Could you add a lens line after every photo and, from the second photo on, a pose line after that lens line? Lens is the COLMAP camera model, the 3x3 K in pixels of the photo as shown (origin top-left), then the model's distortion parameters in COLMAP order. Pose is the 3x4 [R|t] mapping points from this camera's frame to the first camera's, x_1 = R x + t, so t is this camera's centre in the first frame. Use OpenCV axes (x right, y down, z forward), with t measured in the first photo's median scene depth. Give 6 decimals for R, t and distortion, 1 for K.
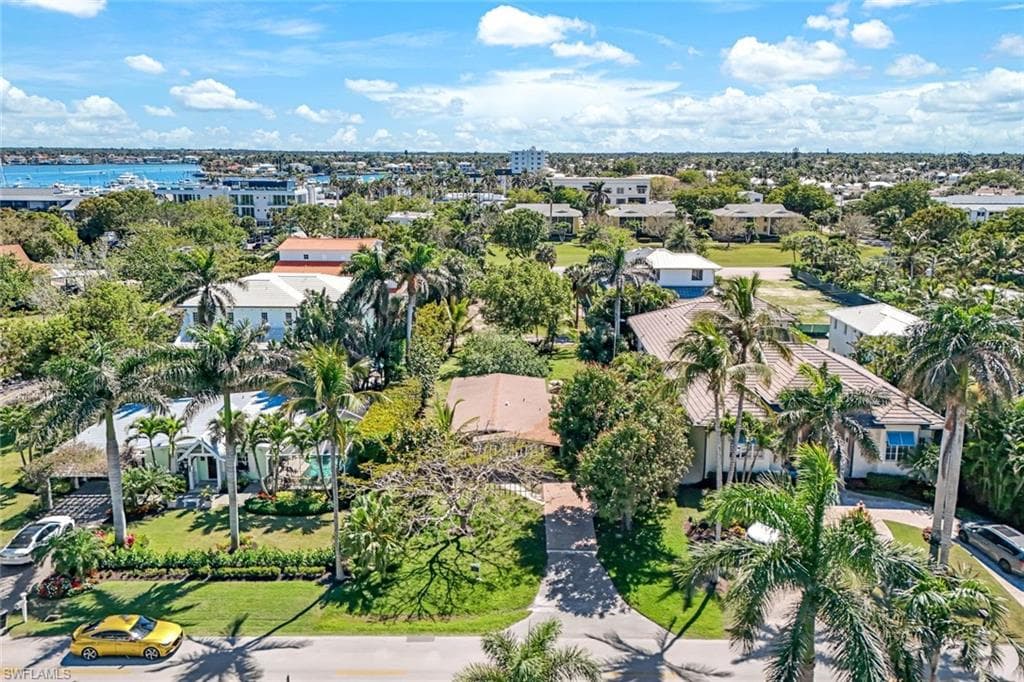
lens RADIAL K [[754.2, 0, 512.4], [0, 754.2, 326.8], [0, 0, 1]] dist [0.081633, -0.076128]
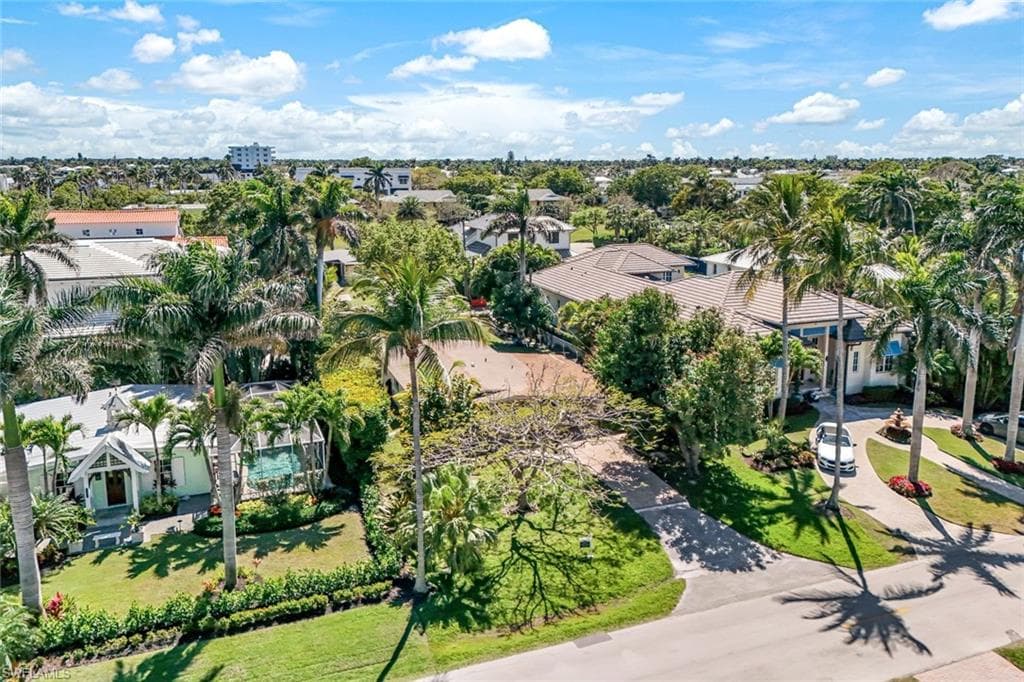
lens RADIAL K [[754.2, 0, 512.4], [0, 754.2, 326.8], [0, 0, 1]] dist [0.081633, -0.076128]
pose [[0.929905, -0.080881, 0.358796, -0.367682], [0.085232, 0.996354, 0.003703, 0.084737], [-0.357788, 0.027137, 0.933409, 0.284989]]
